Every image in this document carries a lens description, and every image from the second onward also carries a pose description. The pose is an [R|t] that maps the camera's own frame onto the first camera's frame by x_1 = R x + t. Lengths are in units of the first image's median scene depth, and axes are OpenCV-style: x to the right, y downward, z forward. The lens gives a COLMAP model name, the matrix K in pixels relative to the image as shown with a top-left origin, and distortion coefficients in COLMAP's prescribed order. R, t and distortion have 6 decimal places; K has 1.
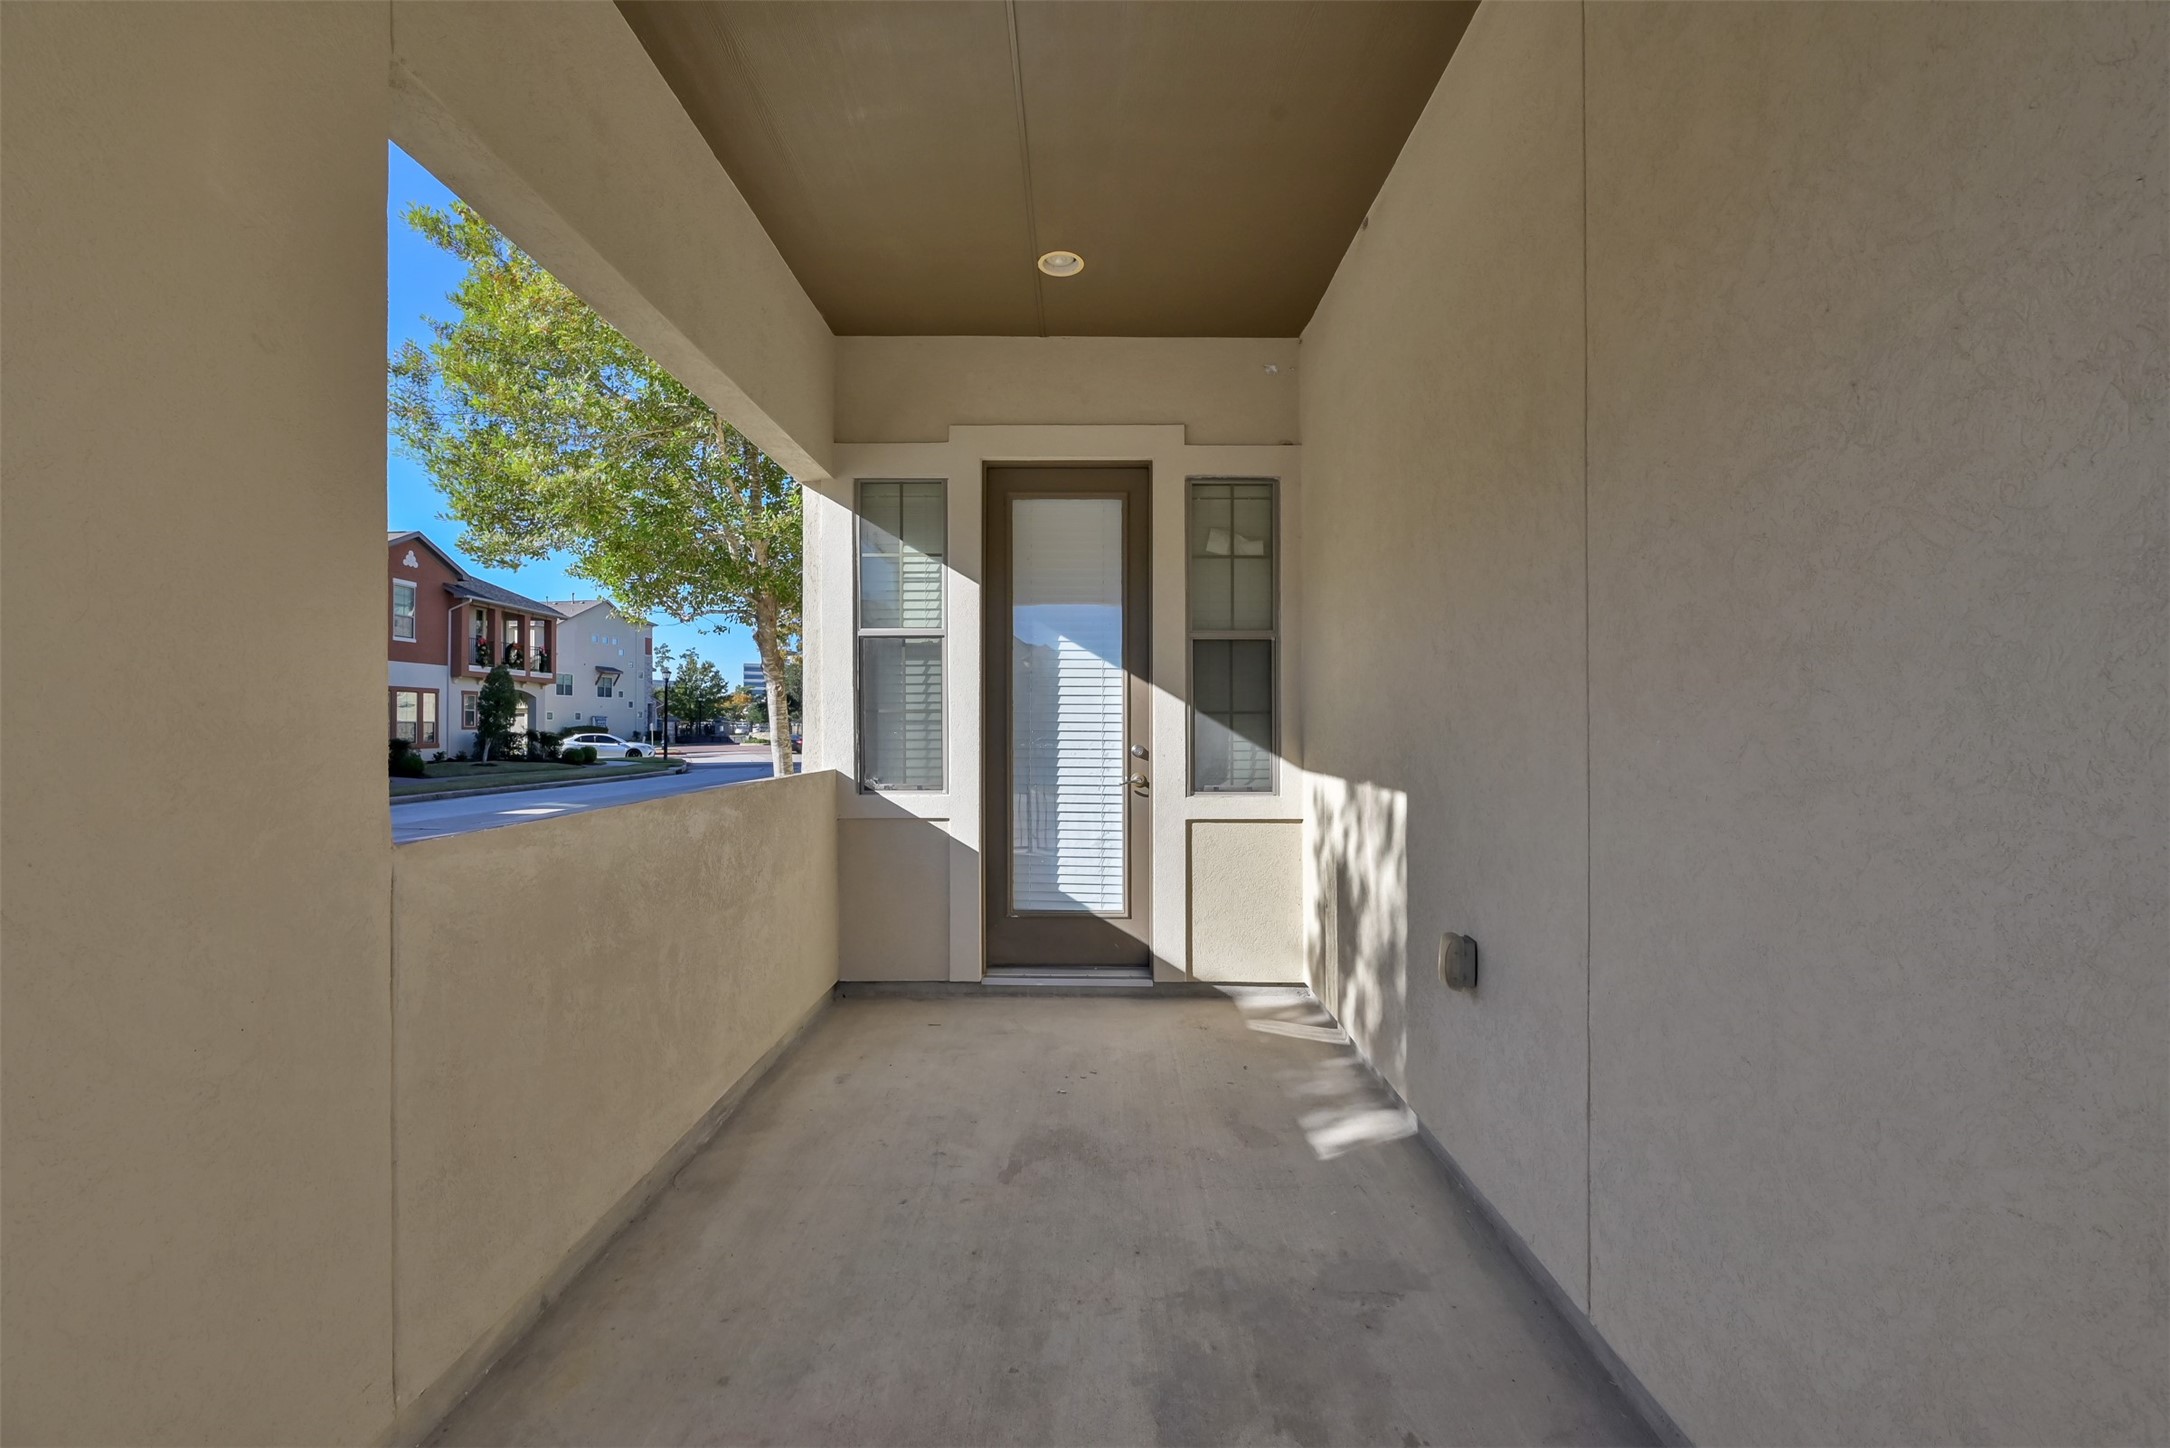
lens RADIAL K [[857.2, 0, 1093.2], [0, 857.2, 719.0], [0, 0, 1]] dist [-0.005060, 0.000831]
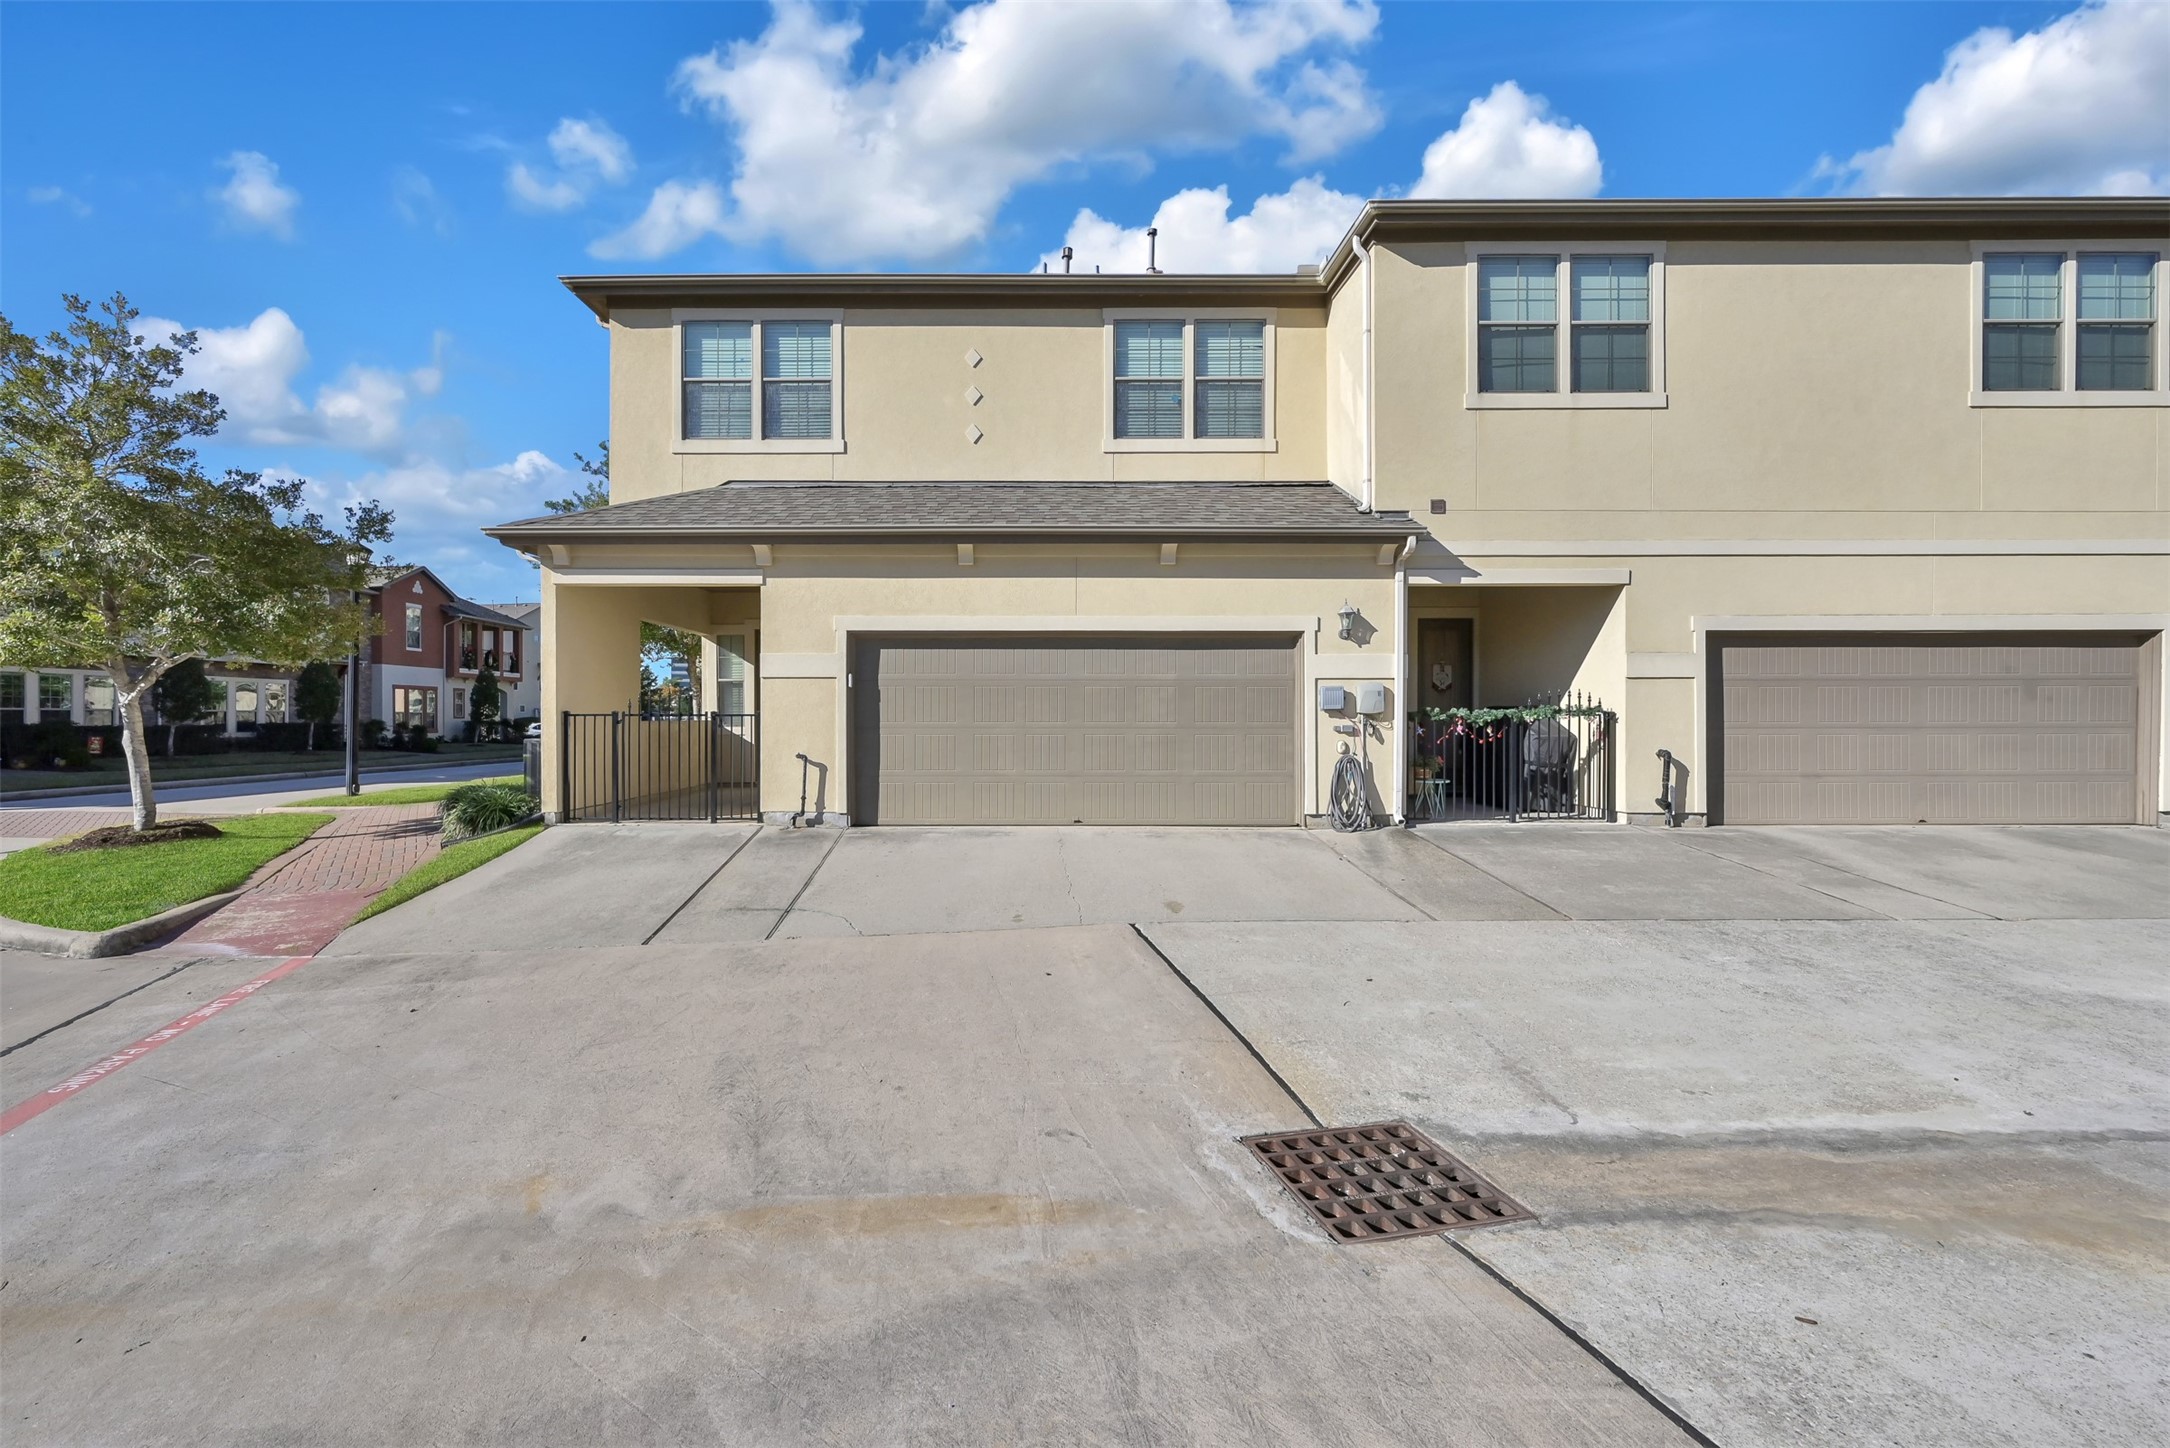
lens RADIAL K [[857.2, 0, 1038.2], [0, 857.2, 711.7], [0, 0, 1]] dist [-0.005060, 0.000831]
pose [[0.999849, -0.003596, 0.016972, 0.870964], [0.003562, 0.999992, 0.002028, 0.021138], [-0.016979, -0.001968, 0.999854, -2.251320]]
